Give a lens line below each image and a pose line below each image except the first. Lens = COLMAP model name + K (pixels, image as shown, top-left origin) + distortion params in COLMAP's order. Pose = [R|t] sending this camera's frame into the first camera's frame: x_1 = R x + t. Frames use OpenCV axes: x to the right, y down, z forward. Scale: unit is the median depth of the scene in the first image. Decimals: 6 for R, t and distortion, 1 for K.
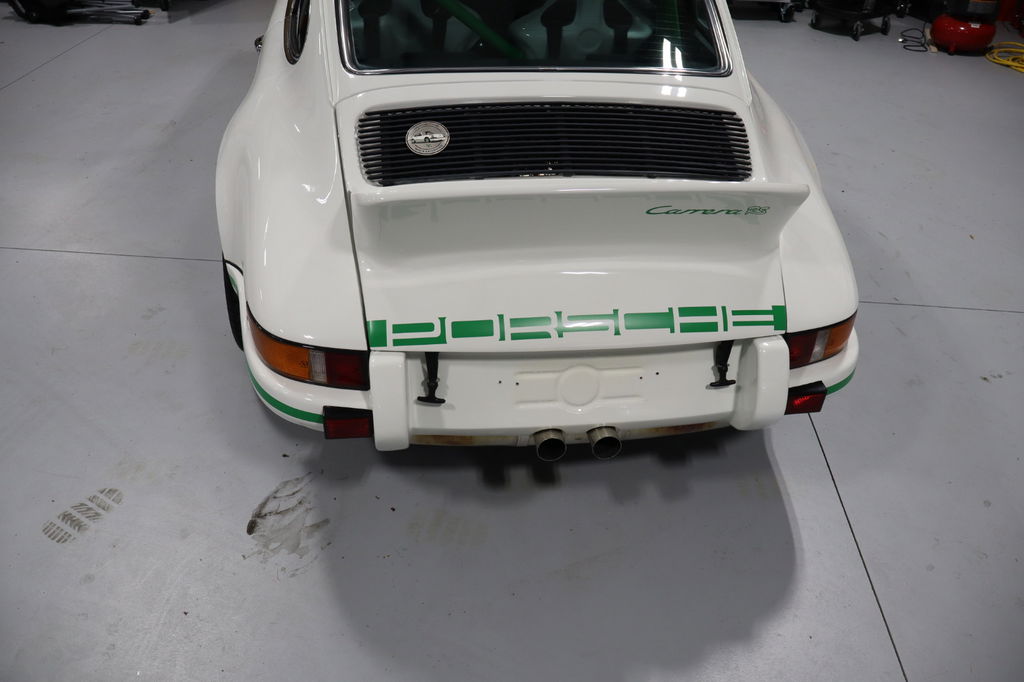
lens RADIAL K [[874.6, 0, 512.7], [0, 874.6, 341.9], [0, 0, 1]] dist [-0.005666, 0.004008]
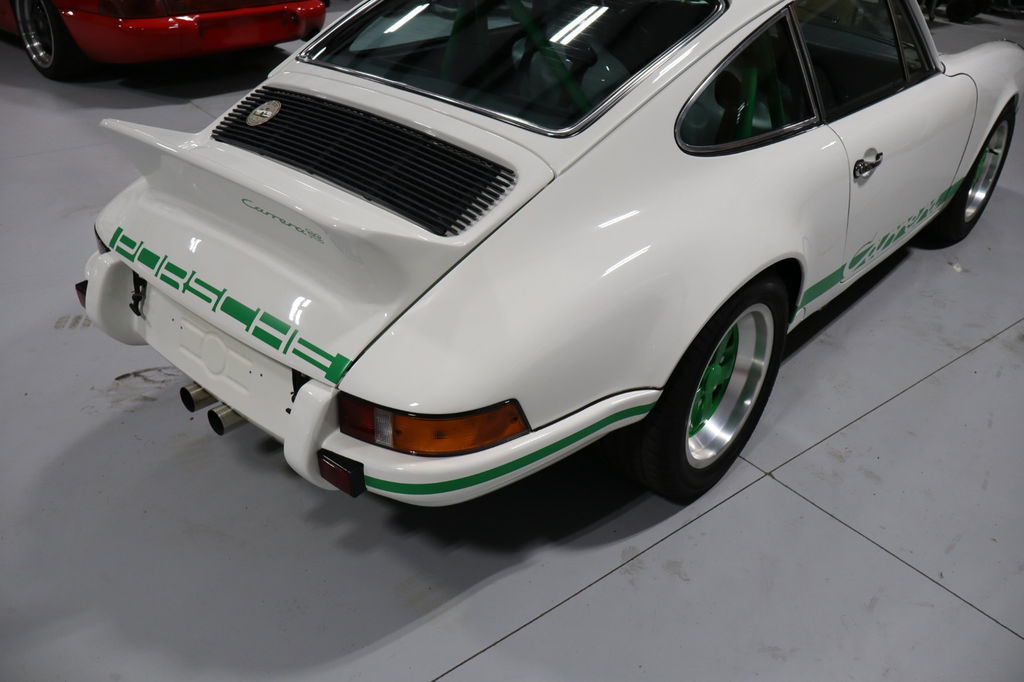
lens RADIAL K [[874.6, 0, 512.6], [0, 874.6, 340.3], [0, 0, 1]] dist [-0.005666, 0.004008]
pose [[0.653452, 0.368941, -0.660971, 0.990546], [-0.431551, 0.898954, 0.075137, -0.196150], [0.621904, 0.236145, 0.746640, 0.430330]]
